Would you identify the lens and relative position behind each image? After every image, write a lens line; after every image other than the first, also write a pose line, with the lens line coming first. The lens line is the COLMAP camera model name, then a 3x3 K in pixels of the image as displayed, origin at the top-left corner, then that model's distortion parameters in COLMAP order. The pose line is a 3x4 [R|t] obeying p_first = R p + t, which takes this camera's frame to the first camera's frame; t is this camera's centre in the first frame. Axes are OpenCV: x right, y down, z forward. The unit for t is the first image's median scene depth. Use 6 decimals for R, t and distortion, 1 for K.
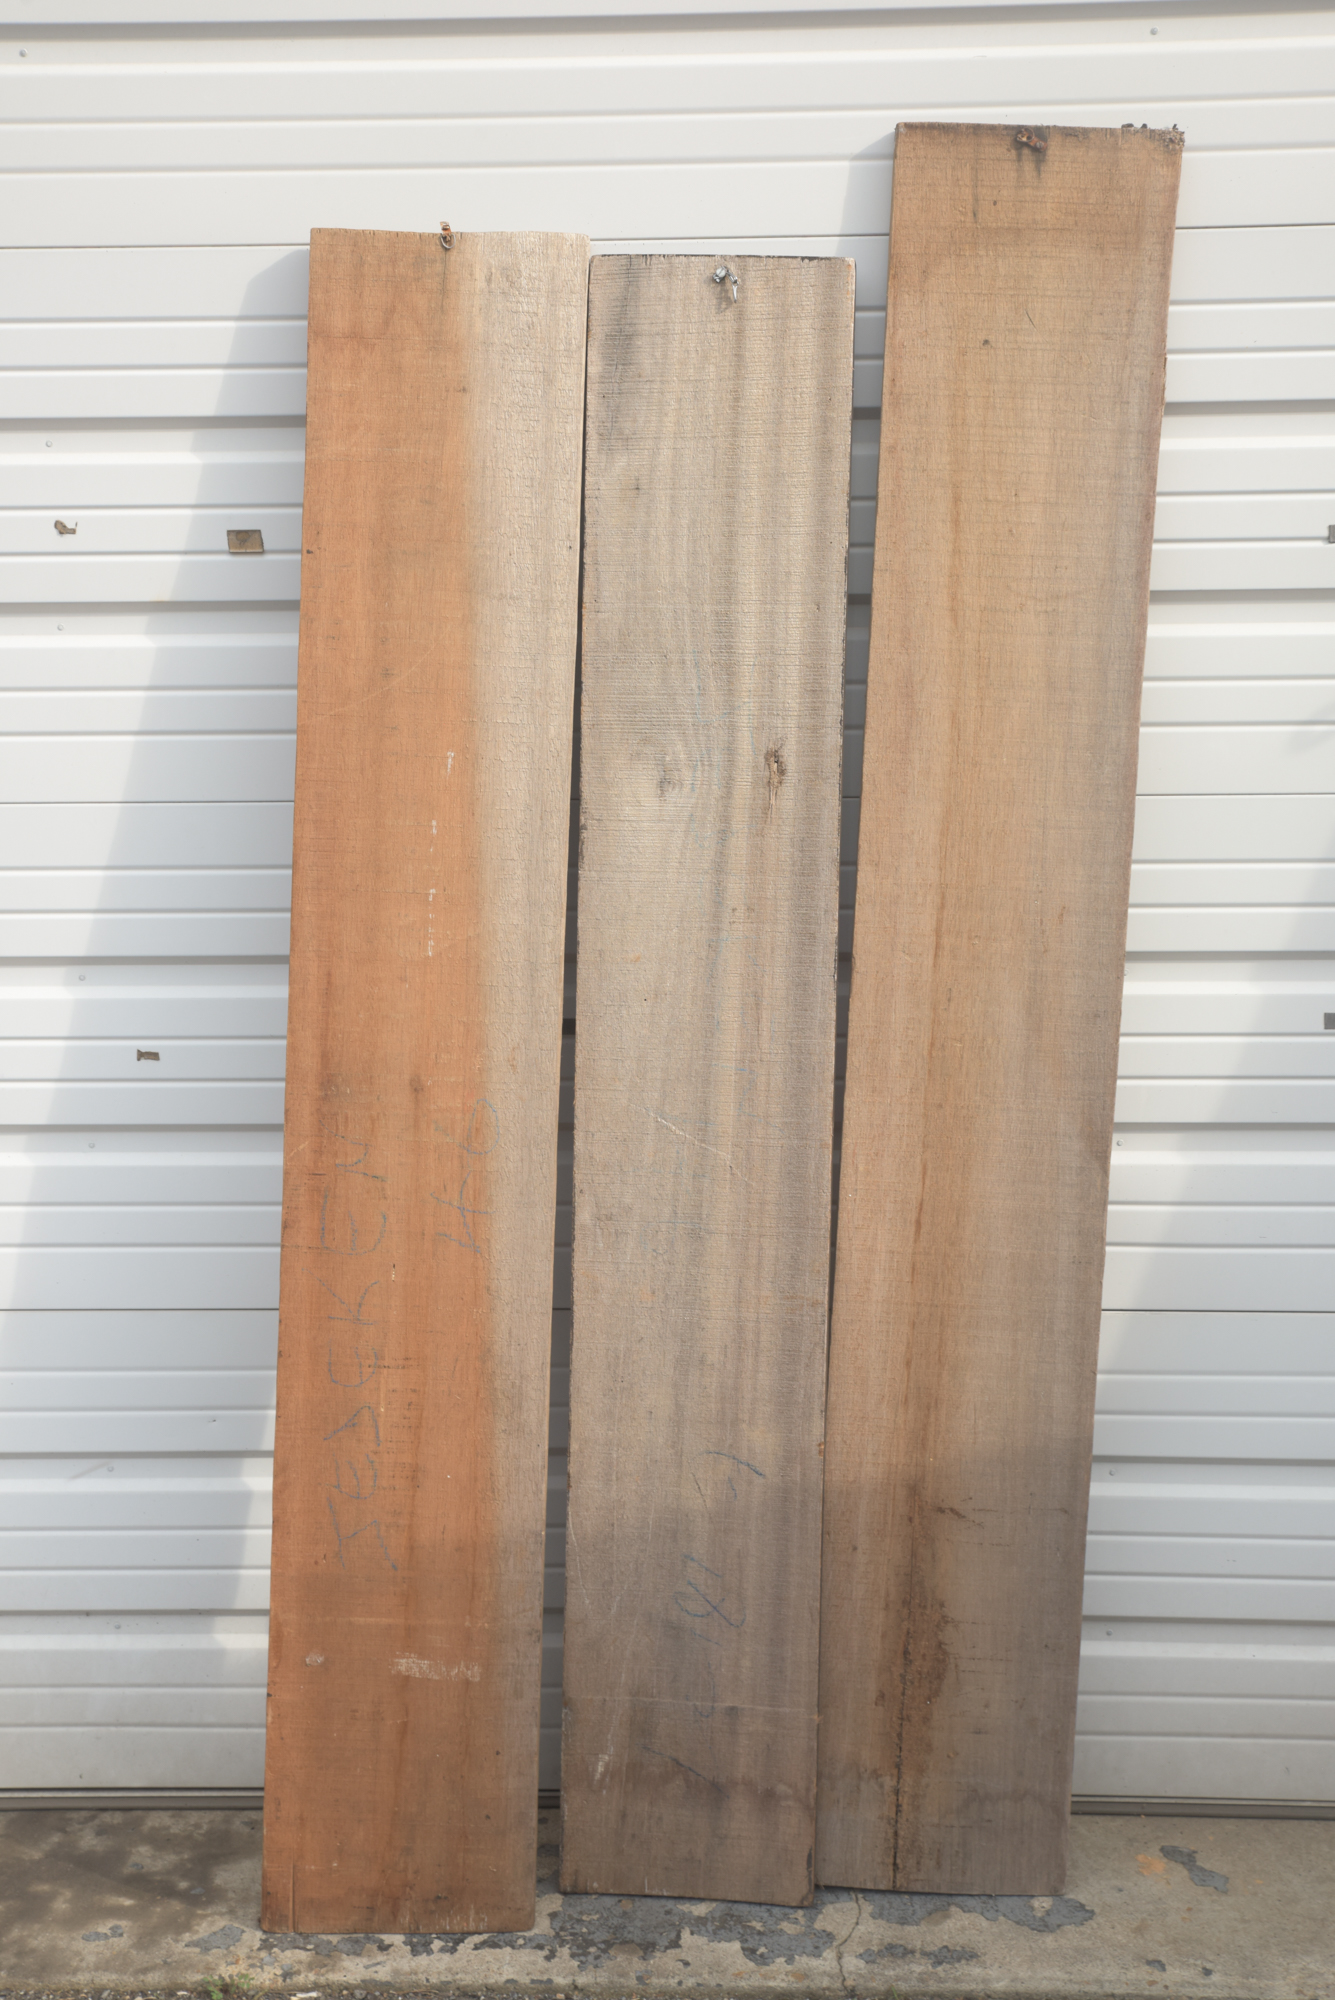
lens RADIAL K [[2238.1, 0, 663.3], [0, 2238.1, 1009.4], [0, 0, 1]] dist [0.034134, 0.000000]
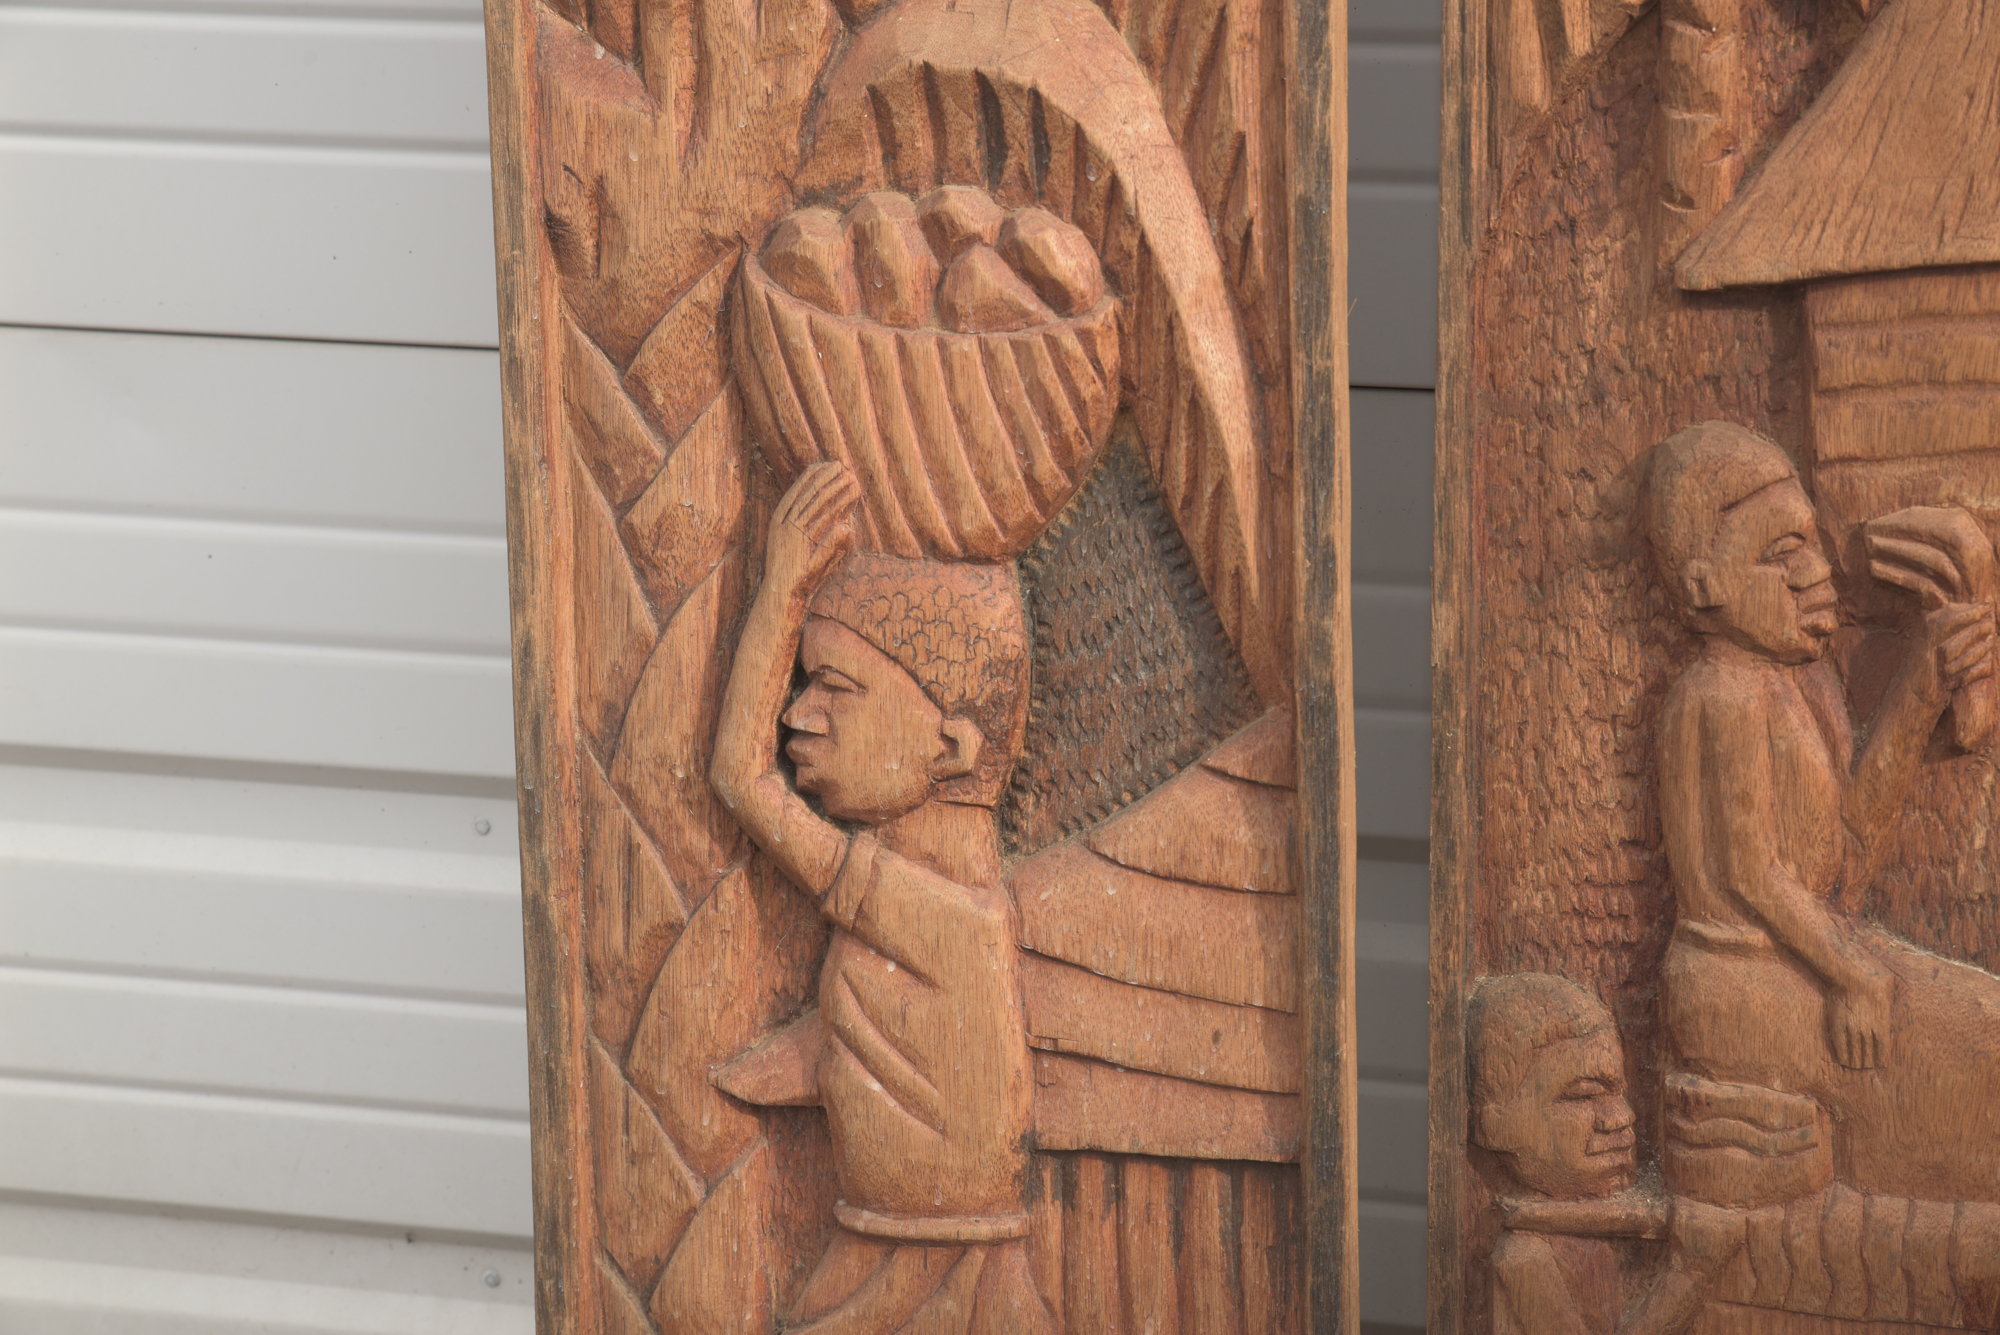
lens RADIAL K [[3540.1, 0, 991.8], [0, 3540.1, 656.2], [0, 0, 1]] dist [0.162500, 0.000000]
pose [[0.975111, 0.064828, -0.212028, -0.061632], [-0.047464, 0.995165, 0.085986, 0.139838], [0.216577, -0.073782, 0.973473, 0.534512]]
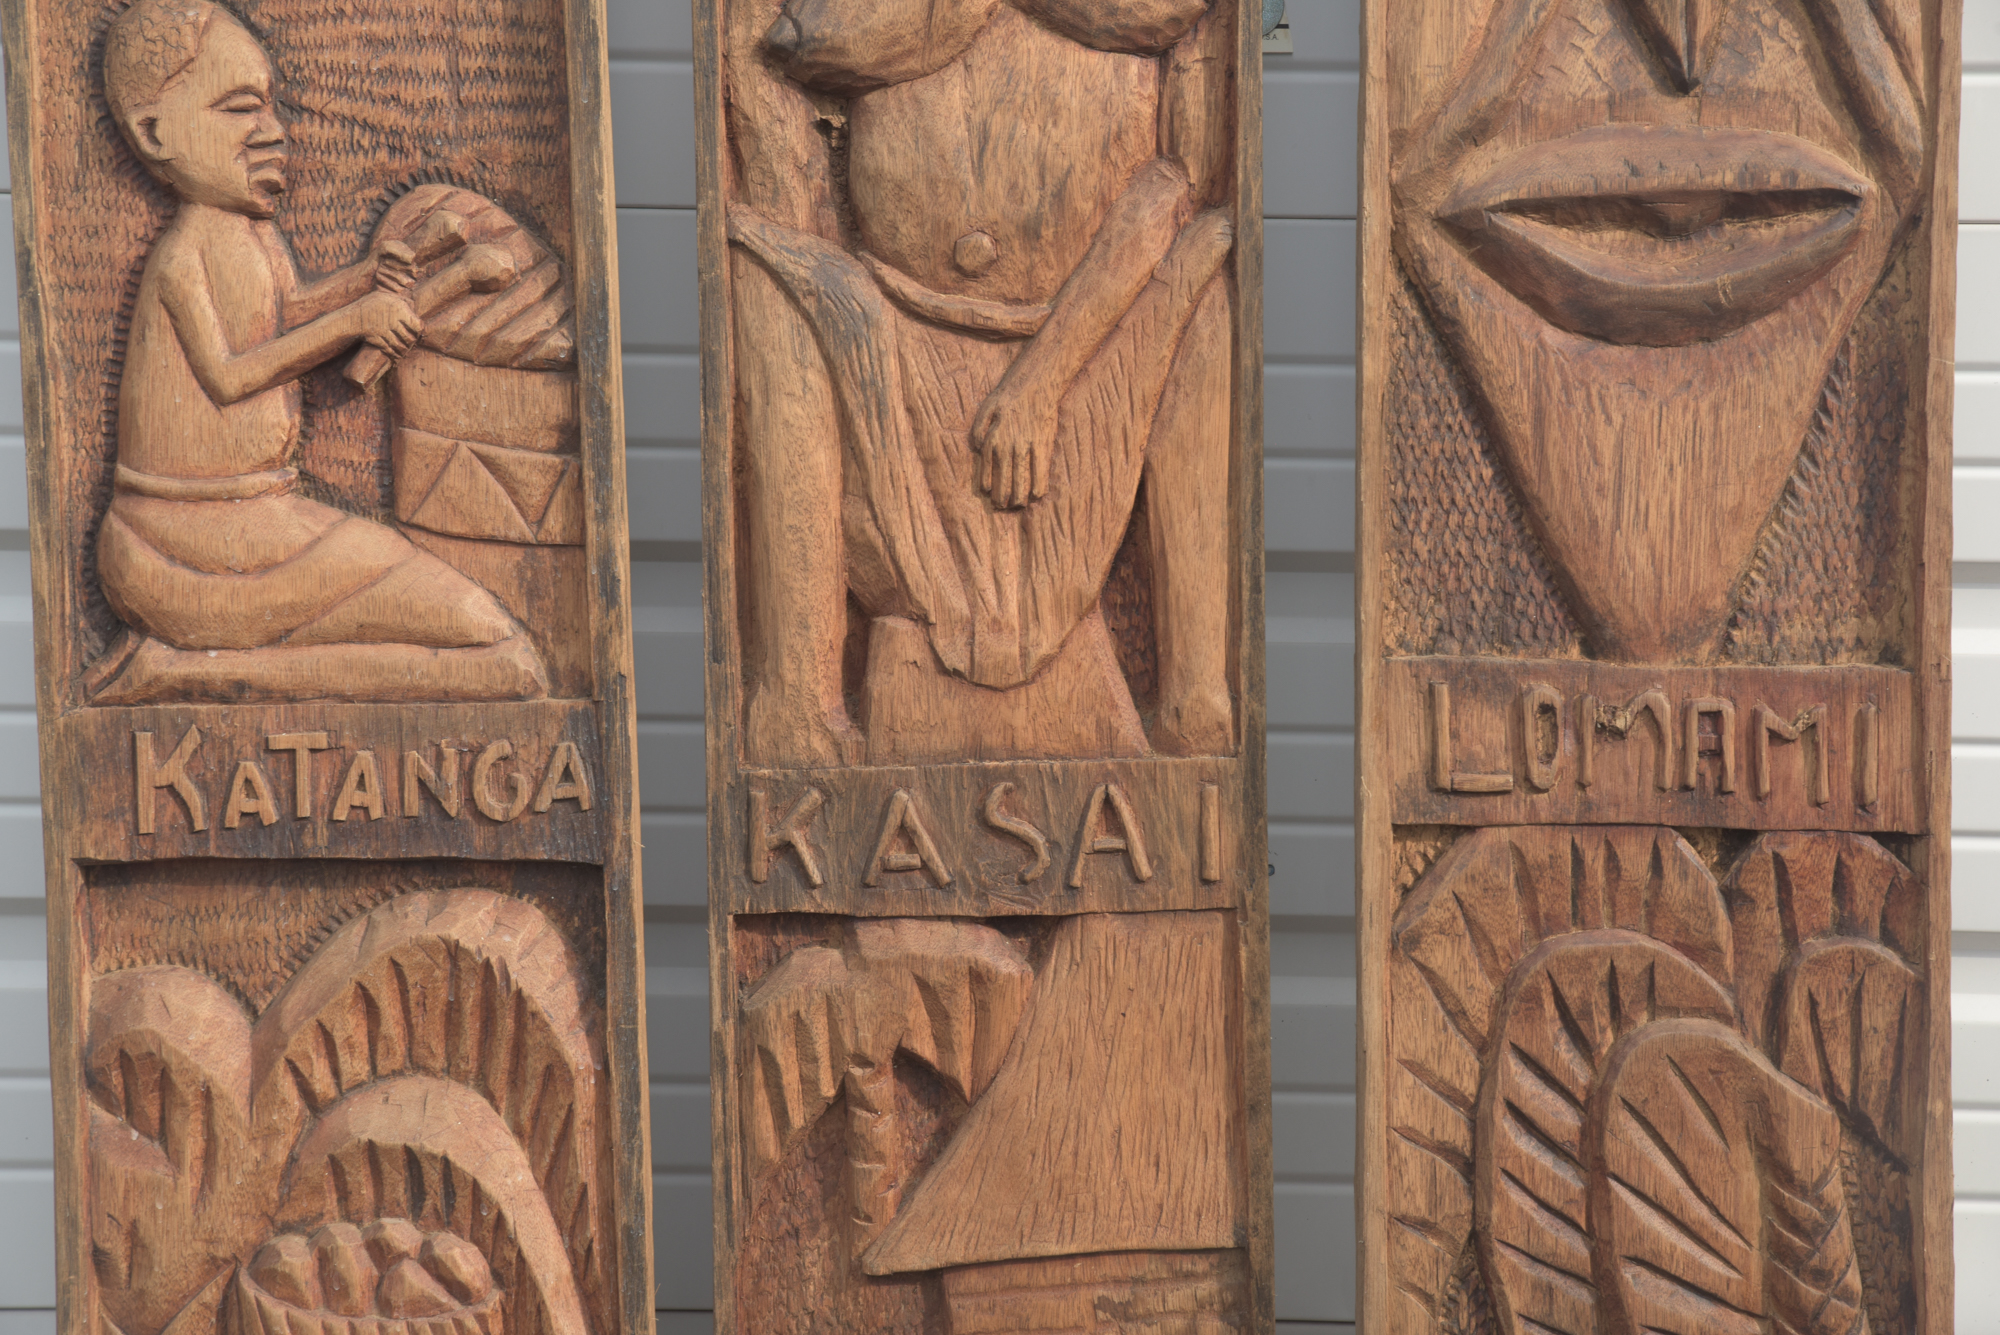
lens RADIAL K [[3540.1, 0, 988.3], [0, 3540.1, 649.4], [0, 0, 1]] dist [0.162500, 0.000000]
pose [[0.999400, 0.021668, 0.027039, -0.073293], [-0.020008, 0.997984, -0.060237, 0.043430], [-0.028290, 0.059660, 0.997818, 0.272178]]
